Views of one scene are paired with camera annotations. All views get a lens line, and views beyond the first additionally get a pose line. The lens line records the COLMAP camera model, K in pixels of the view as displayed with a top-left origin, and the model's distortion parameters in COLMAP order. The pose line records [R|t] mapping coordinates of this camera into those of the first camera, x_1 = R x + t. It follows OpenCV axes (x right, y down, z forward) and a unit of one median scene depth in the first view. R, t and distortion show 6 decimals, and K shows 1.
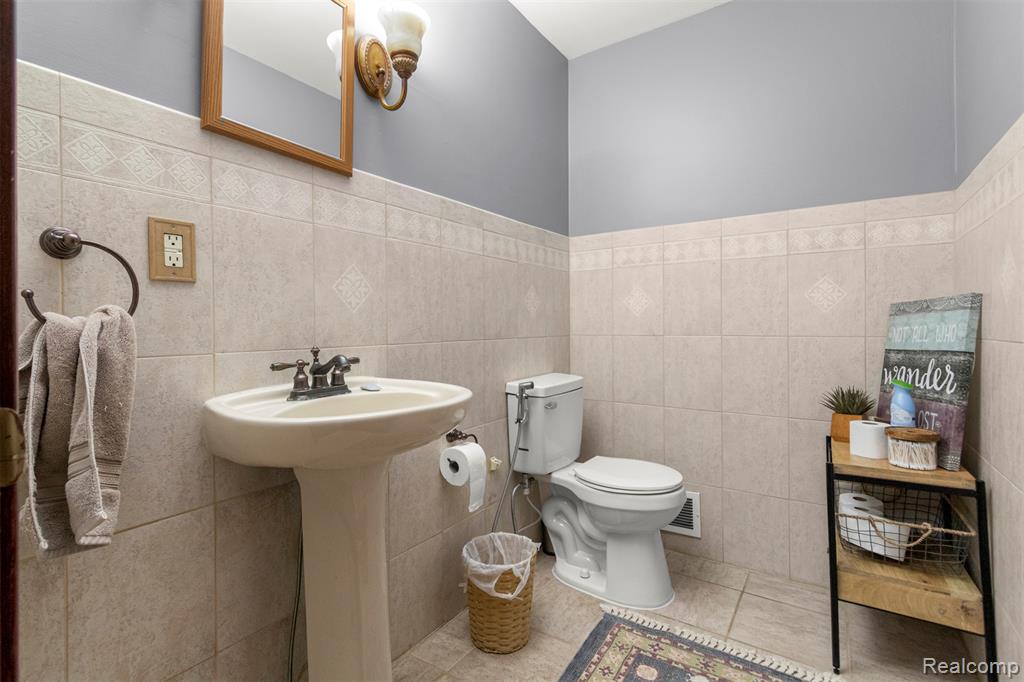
lens RADIAL K [[473.5, 0, 502.0], [0, 473.5, 331.6], [0, 0, 1]] dist [0.004360, -0.000494]
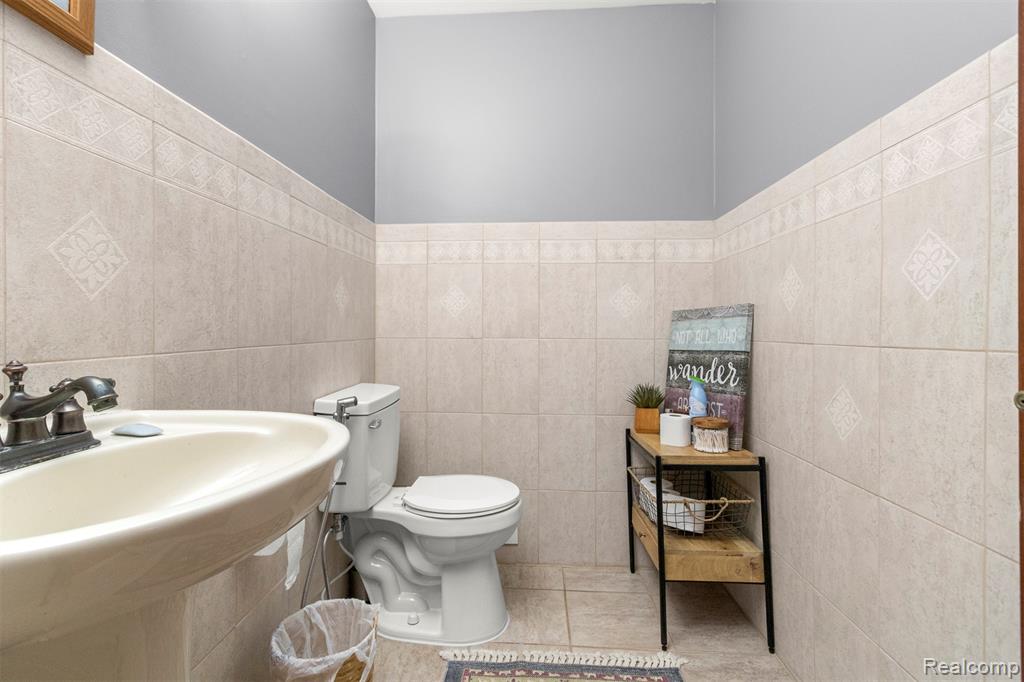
lens RADIAL K [[473.5, 0, 502.0], [0, 473.5, 331.6], [0, 0, 1]] dist [0.004360, -0.000494]
pose [[0.861609, 0.005923, 0.507538, -0.143204], [-0.002707, 0.999971, -0.007074, 0.001735], [-0.507565, 0.004721, 0.861601, 0.215082]]
